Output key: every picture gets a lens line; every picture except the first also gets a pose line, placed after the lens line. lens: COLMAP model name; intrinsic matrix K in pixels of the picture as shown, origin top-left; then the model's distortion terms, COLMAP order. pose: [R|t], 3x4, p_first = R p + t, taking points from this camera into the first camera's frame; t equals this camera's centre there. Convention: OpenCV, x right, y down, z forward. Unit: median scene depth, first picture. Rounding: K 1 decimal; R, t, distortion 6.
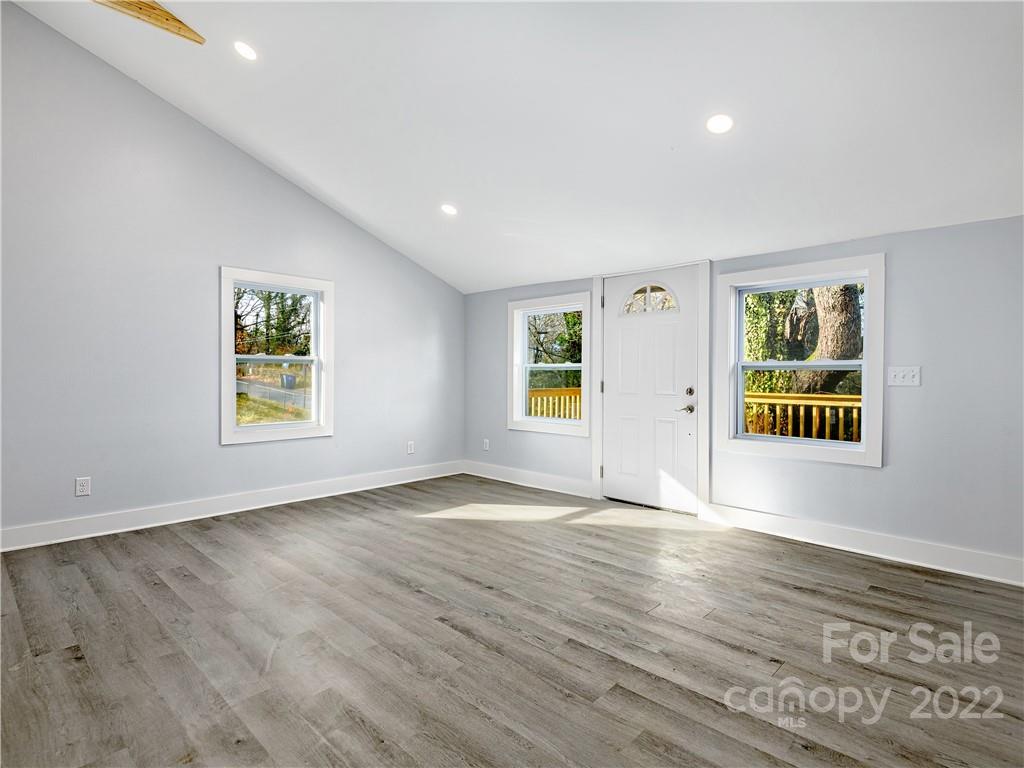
lens RADIAL K [[537.7, 0, 546.1], [0, 537.7, 373.5], [0, 0, 1]] dist [0.023664, -0.009337]
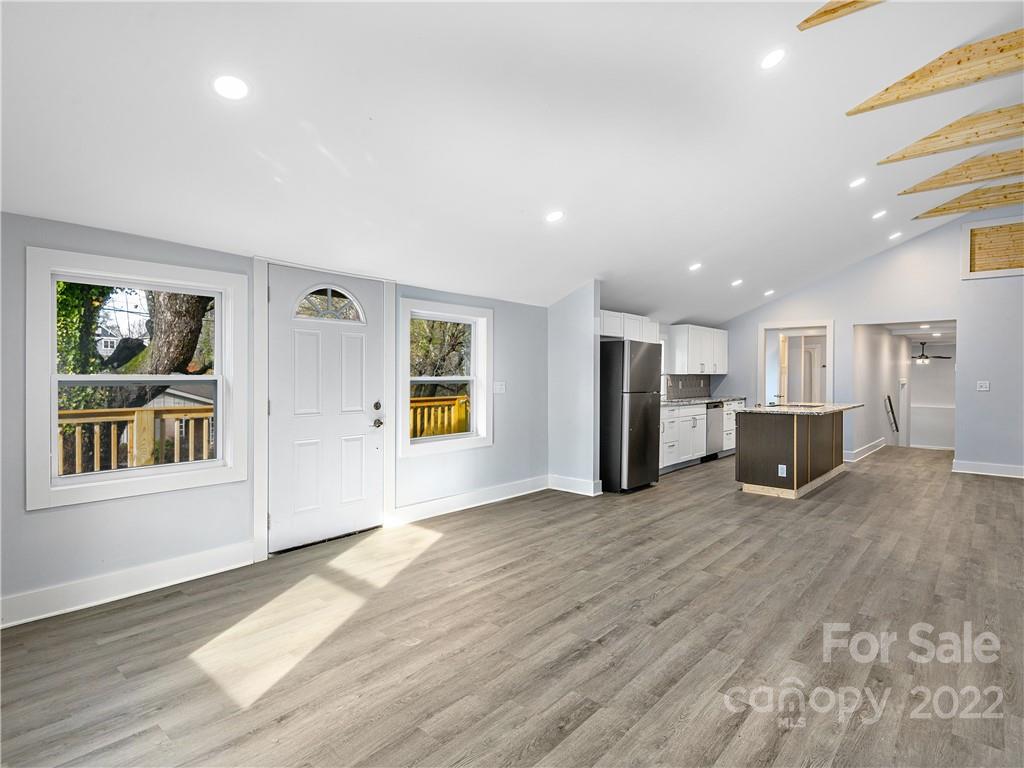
lens RADIAL K [[537.7, 0, 516.8], [0, 537.7, 378.3], [0, 0, 1]] dist [0.023664, -0.009337]
pose [[-0.019000, -0.011374, 0.999755, -1.042989], [-0.001212, 0.999935, 0.011353, -0.040996], [-0.999819, -0.000996, -0.019012, 1.068746]]
